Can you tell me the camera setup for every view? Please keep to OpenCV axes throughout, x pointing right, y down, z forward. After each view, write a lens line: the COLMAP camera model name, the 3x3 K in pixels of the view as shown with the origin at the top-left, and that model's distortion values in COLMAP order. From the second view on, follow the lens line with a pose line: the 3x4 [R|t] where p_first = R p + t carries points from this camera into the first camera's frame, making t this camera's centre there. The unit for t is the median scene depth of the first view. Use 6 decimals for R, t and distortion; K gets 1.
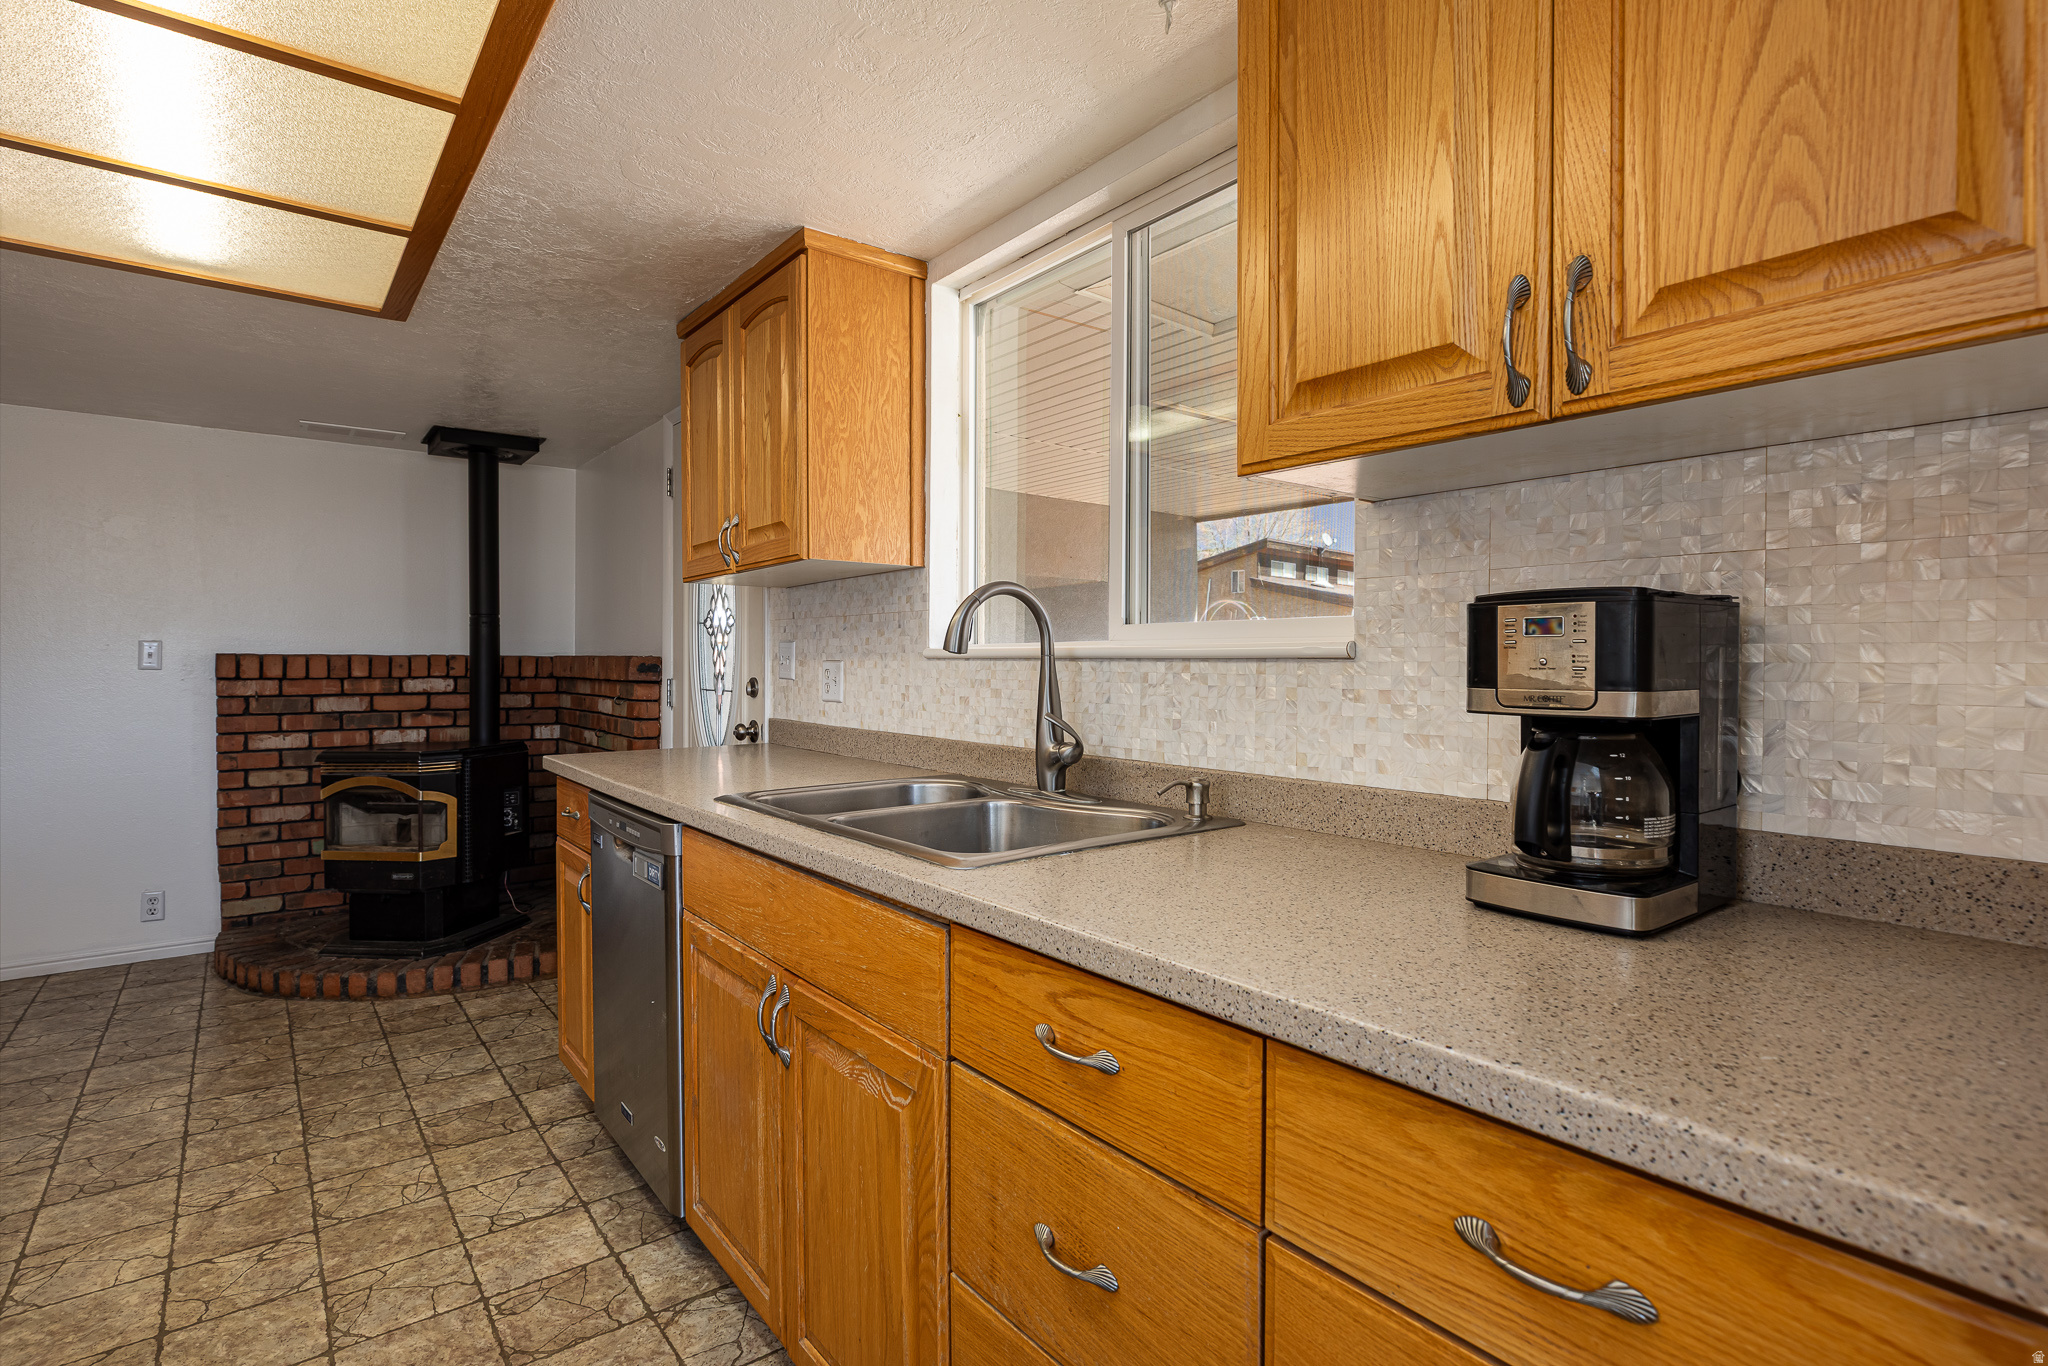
lens RADIAL K [[994.0, 0, 1029.6], [0, 994.0, 681.4], [0, 0, 1]] dist [-0.004295, -0.000373]
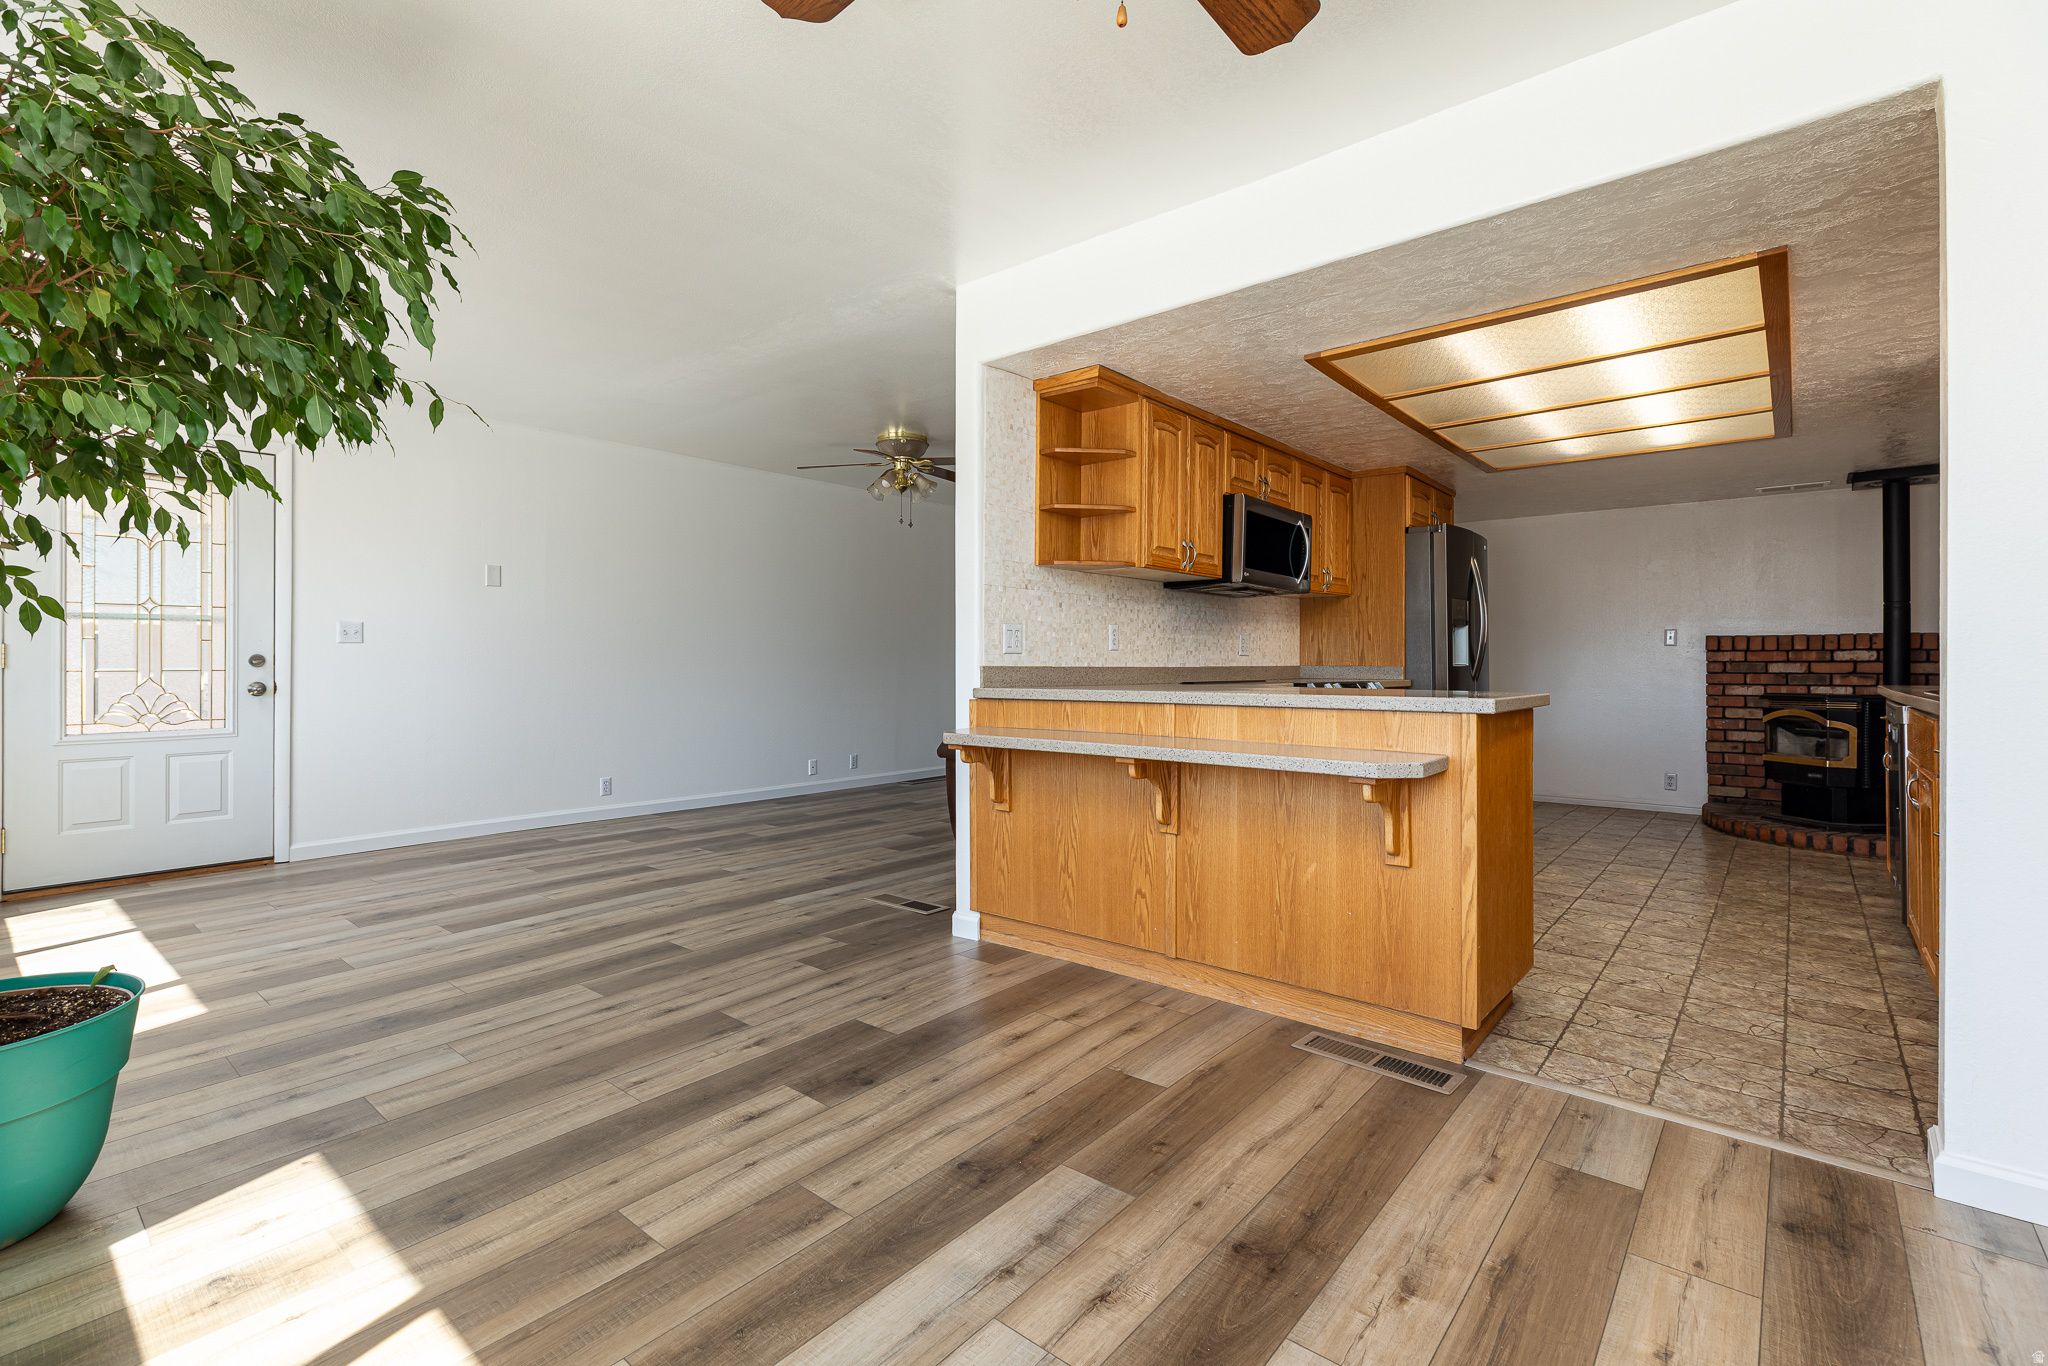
lens RADIAL K [[914.7, 0, 1027.9], [0, 914.7, 660.0], [0, 0, 1]] dist [-0.000104, -0.000416]
pose [[0.207186, -0.006570, -0.978280, 0.446428], [-0.016683, 0.999808, -0.010248, 0.046960], [0.978159, 0.018444, 0.207036, -0.434626]]
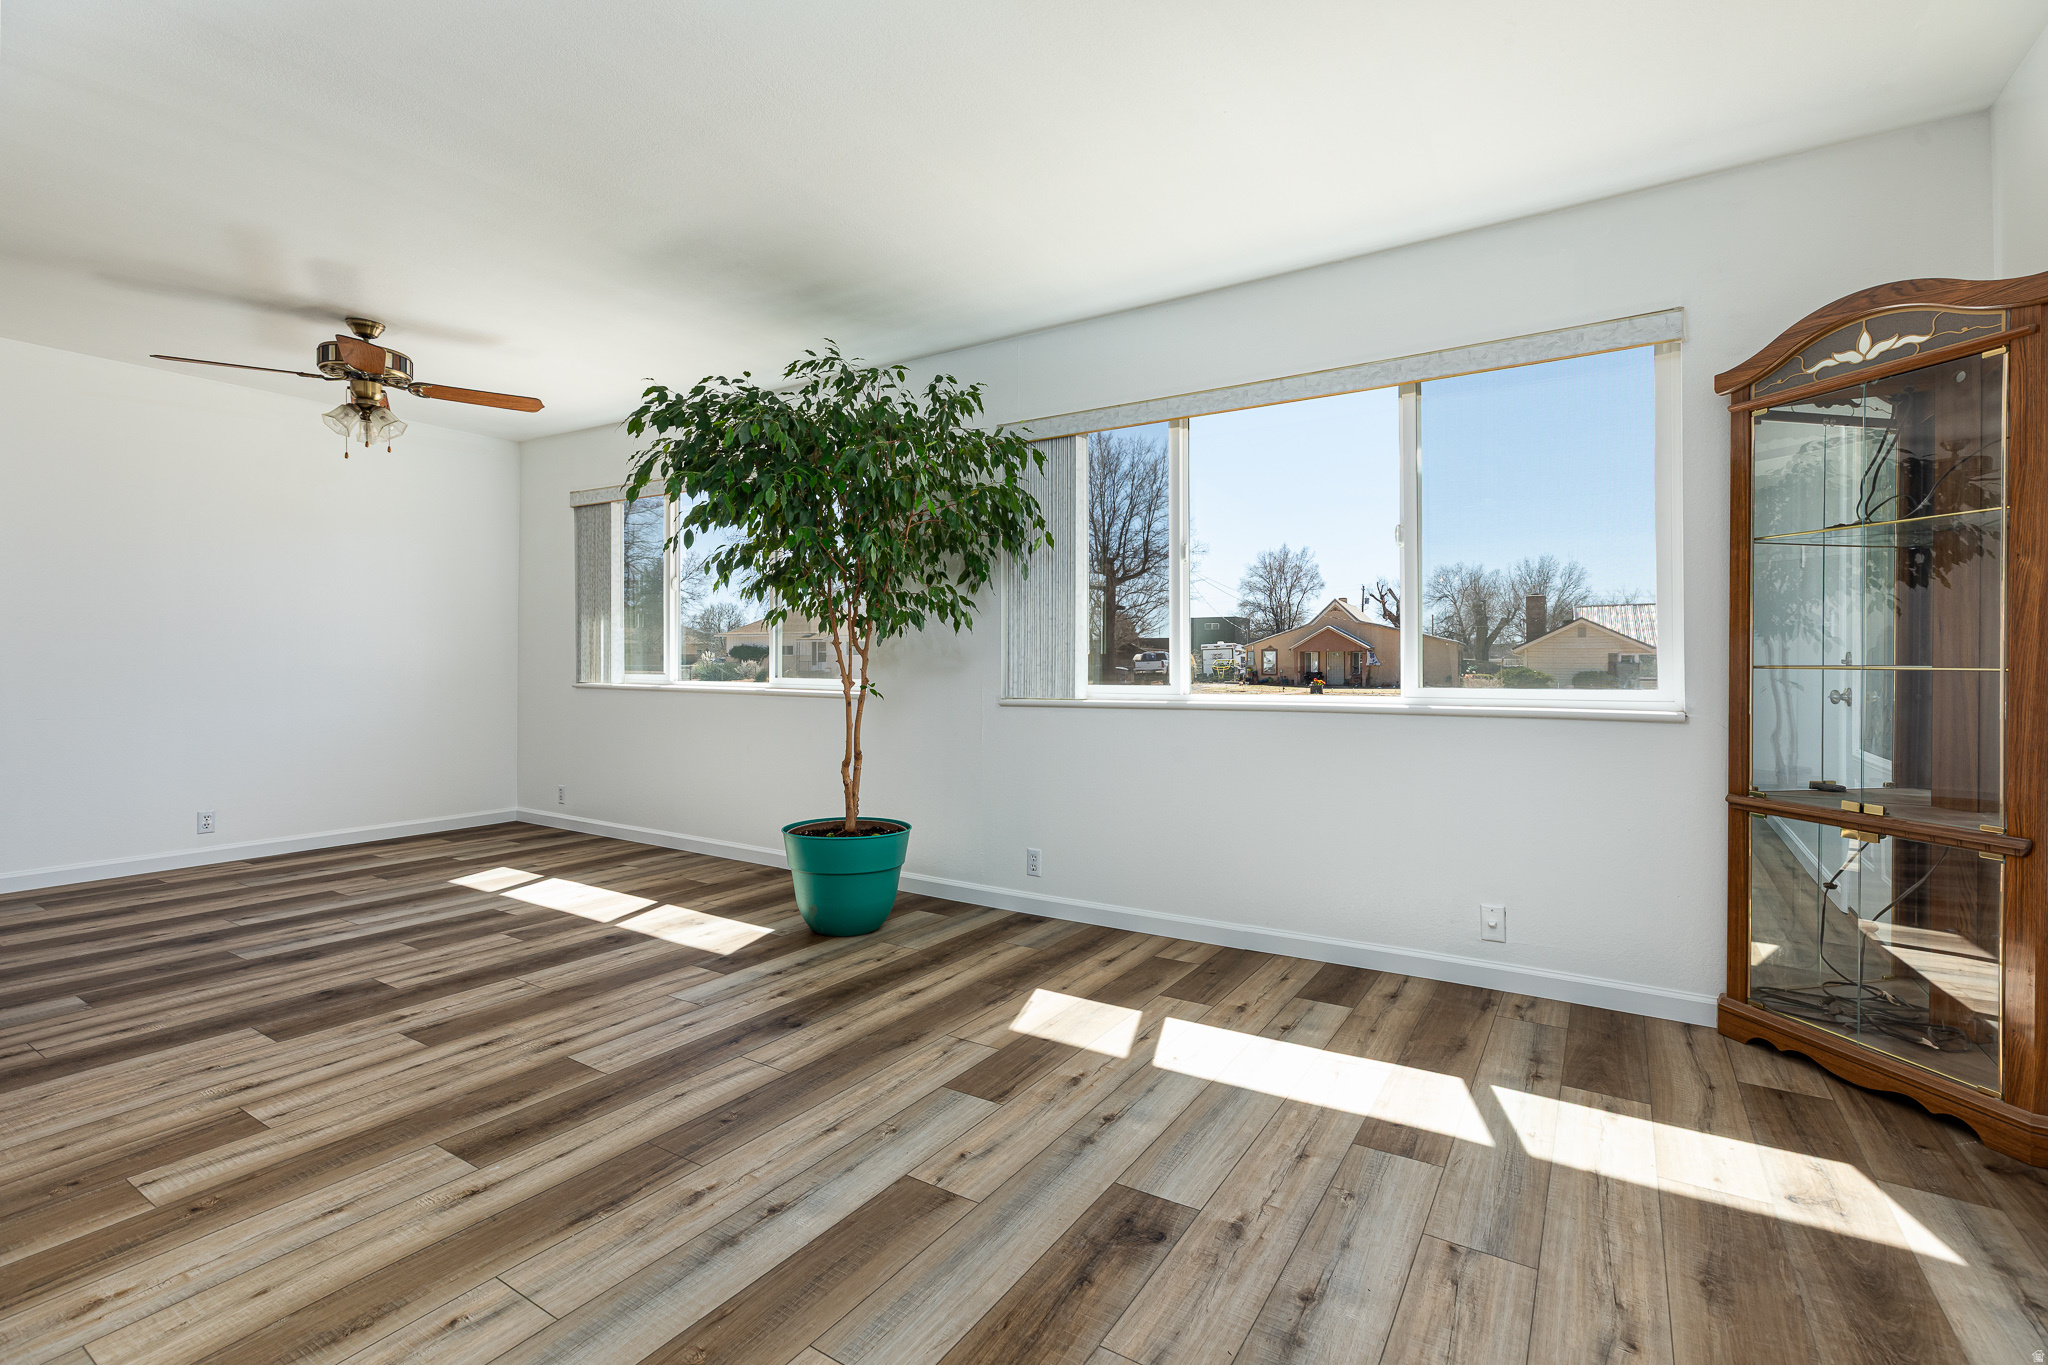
lens RADIAL K [[914.7, 0, 1027.9], [0, 914.7, 659.5], [0, 0, 1]] dist [-0.000104, -0.000416]
pose [[-0.333754, -0.003288, 0.942655, -0.925152], [0.012470, 0.999891, 0.007903, 0.043037], [-0.942578, 0.014393, -0.333676, -0.682135]]
